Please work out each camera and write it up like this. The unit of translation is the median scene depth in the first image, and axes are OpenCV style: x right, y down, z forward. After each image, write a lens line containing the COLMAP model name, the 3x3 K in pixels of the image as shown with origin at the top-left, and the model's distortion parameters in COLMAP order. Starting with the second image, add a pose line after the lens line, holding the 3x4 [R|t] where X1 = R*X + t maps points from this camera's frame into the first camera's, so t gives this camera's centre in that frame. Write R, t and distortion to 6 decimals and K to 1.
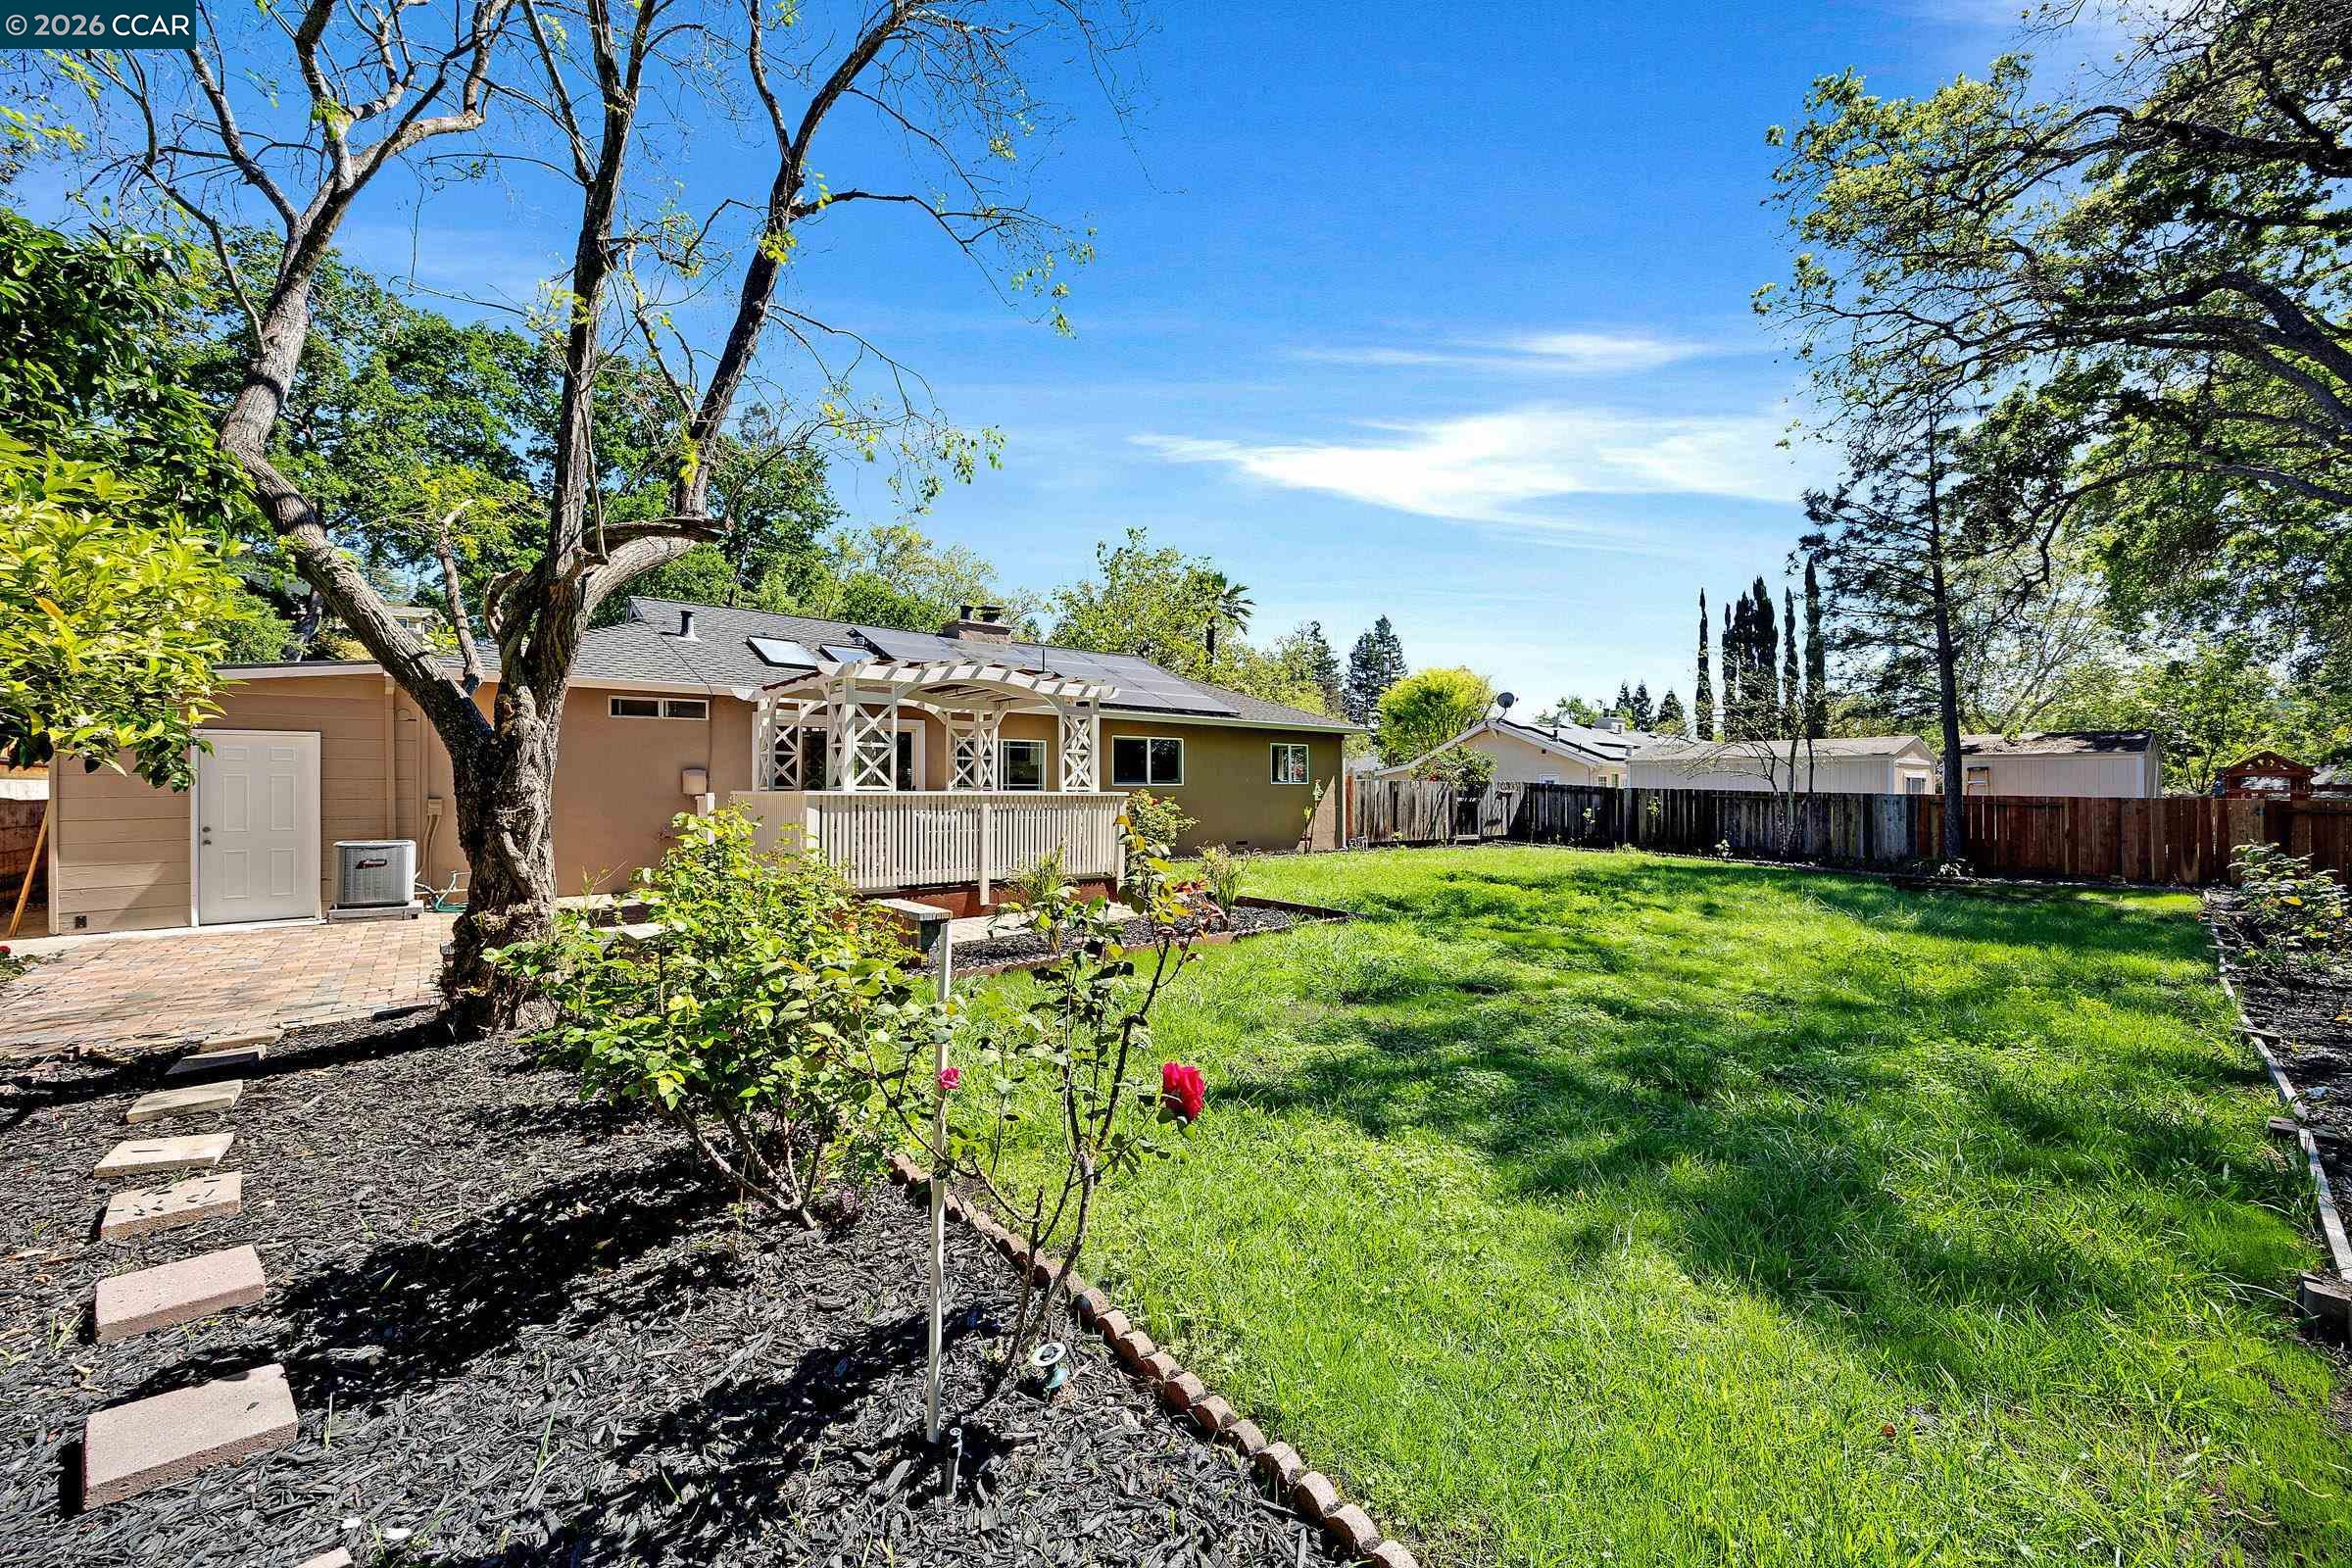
lens RADIAL K [[901.8, 0, 1184.5], [0, 901.8, 793.6], [0, 0, 1]] dist [-0.003277, 0.000084]
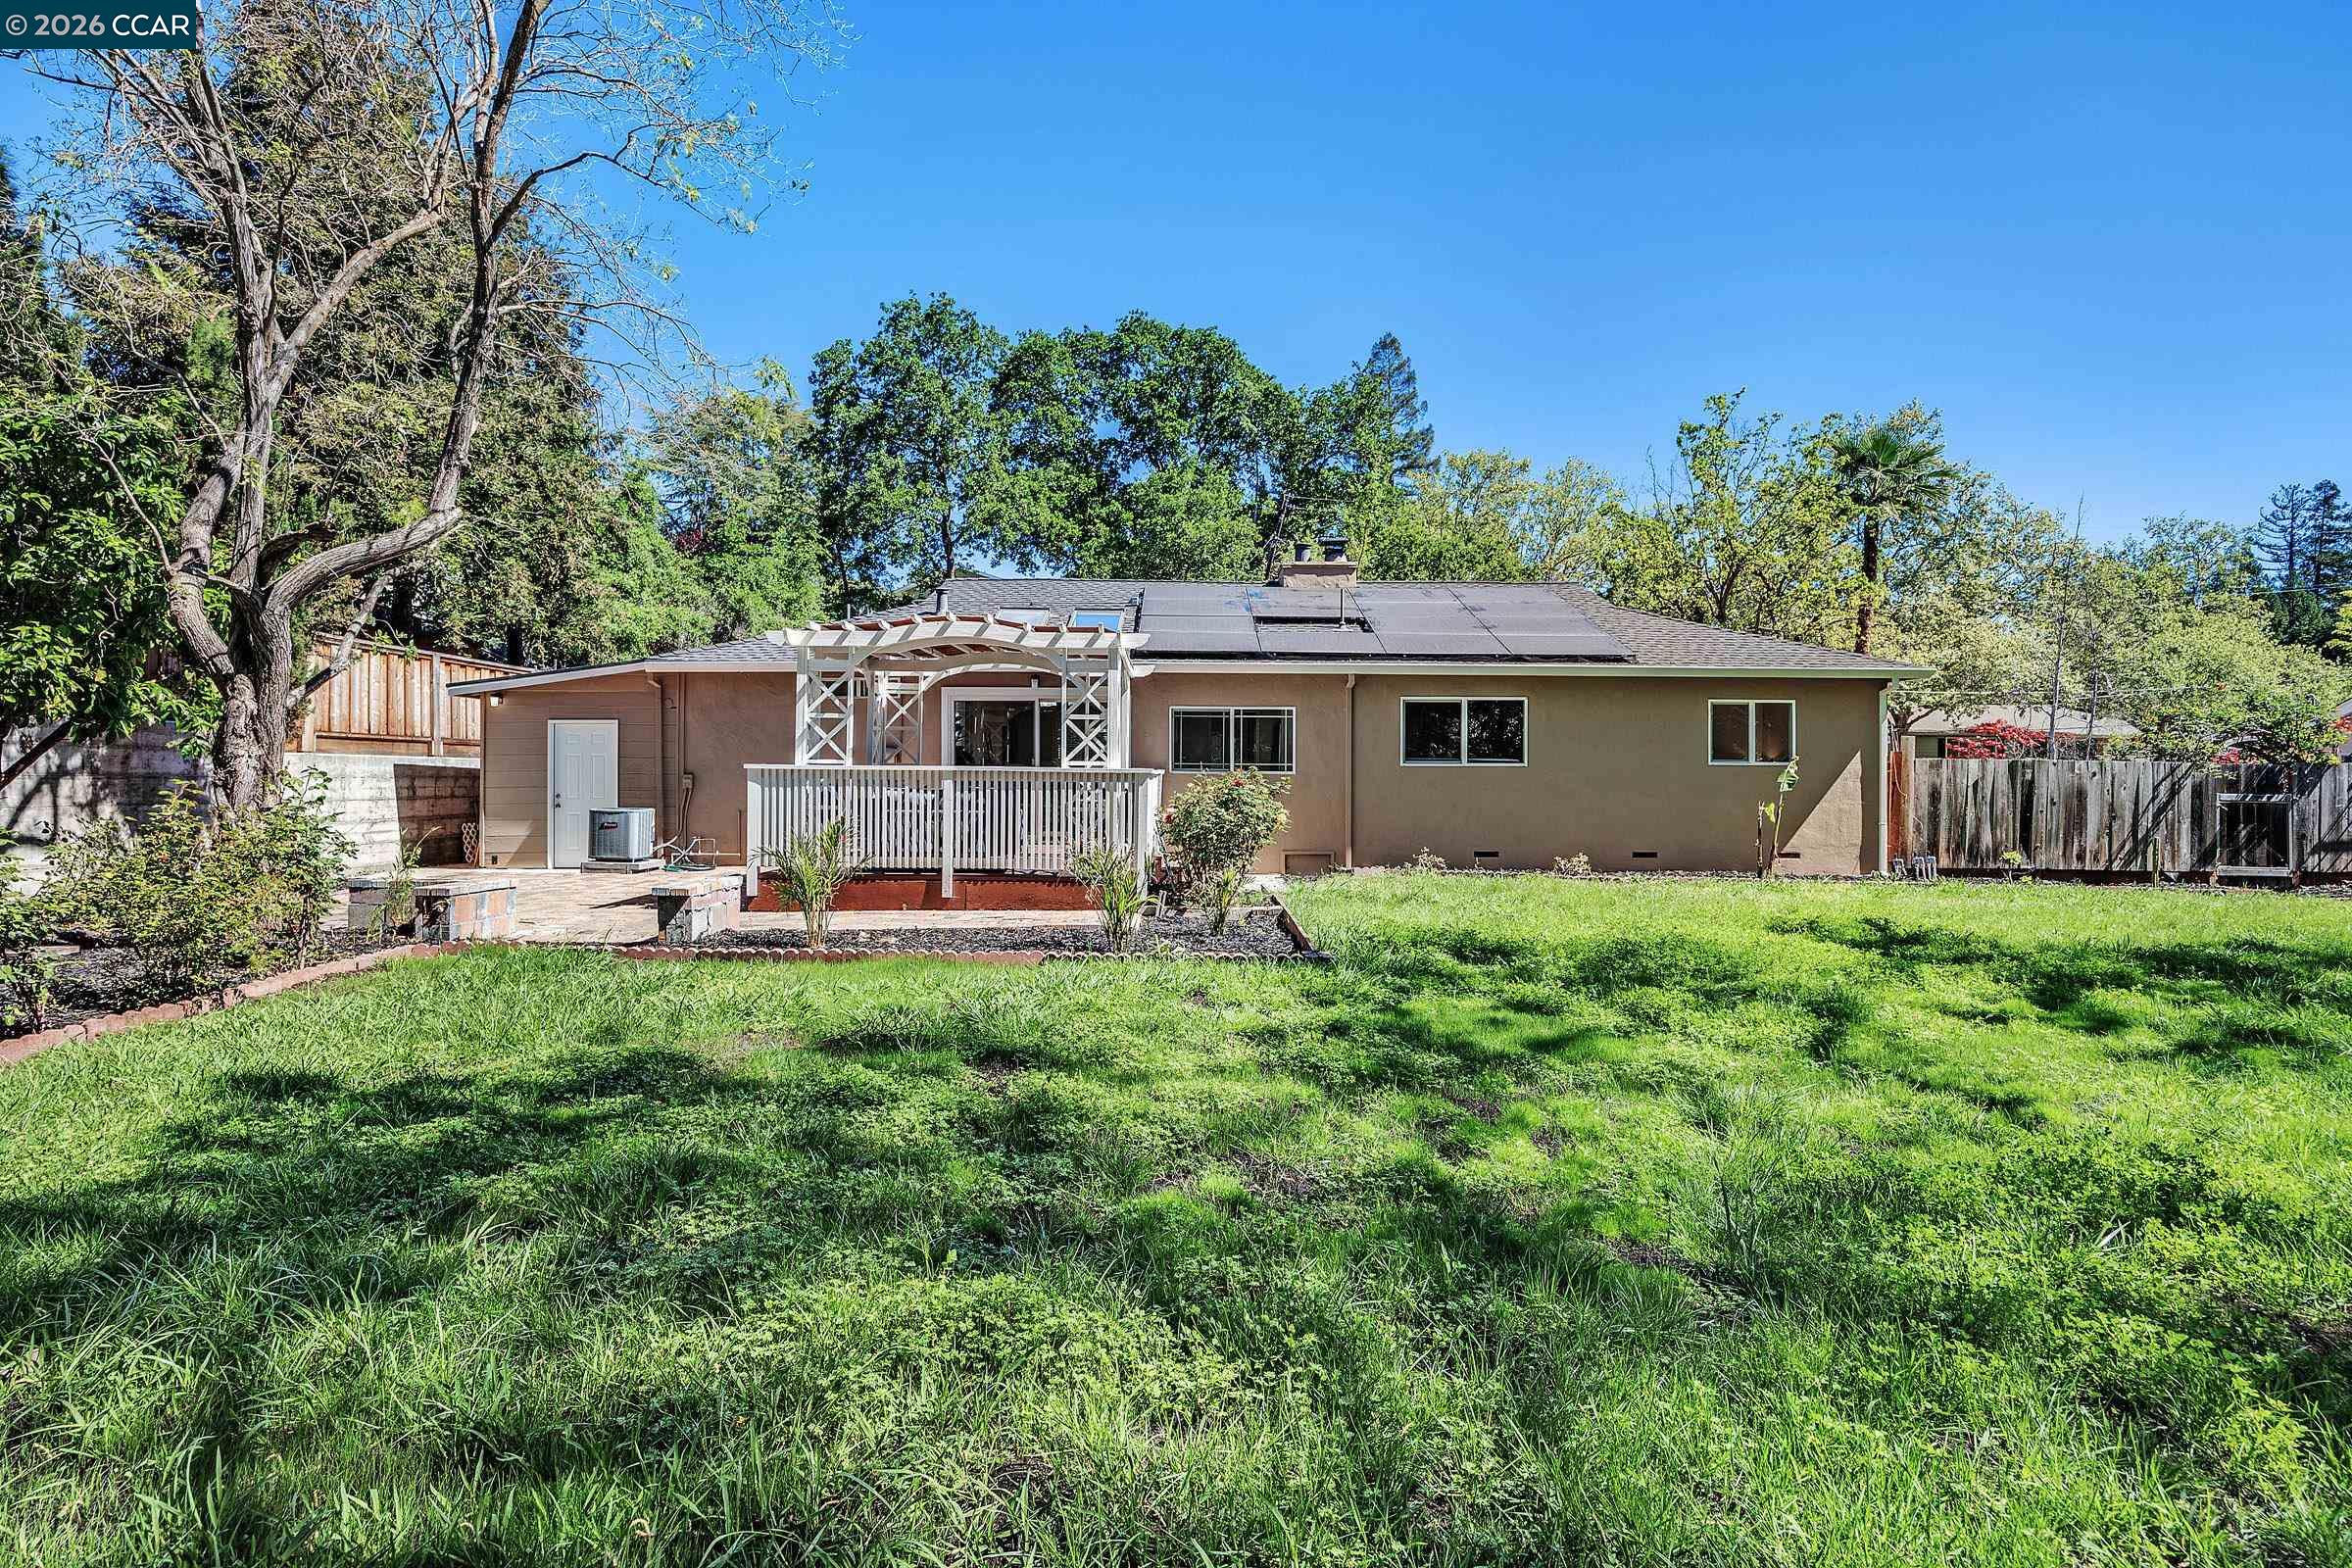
lens RADIAL K [[1128.5, 0, 1172.7], [0, 1128.5, 787.3], [0, 0, 1]] dist [-0.015340, -0.000643]
pose [[0.760650, 0.009984, -0.649086, 0.547874], [-0.009945, 0.999944, 0.003726, 0.009999], [0.649087, 0.003621, 0.760706, 0.271326]]
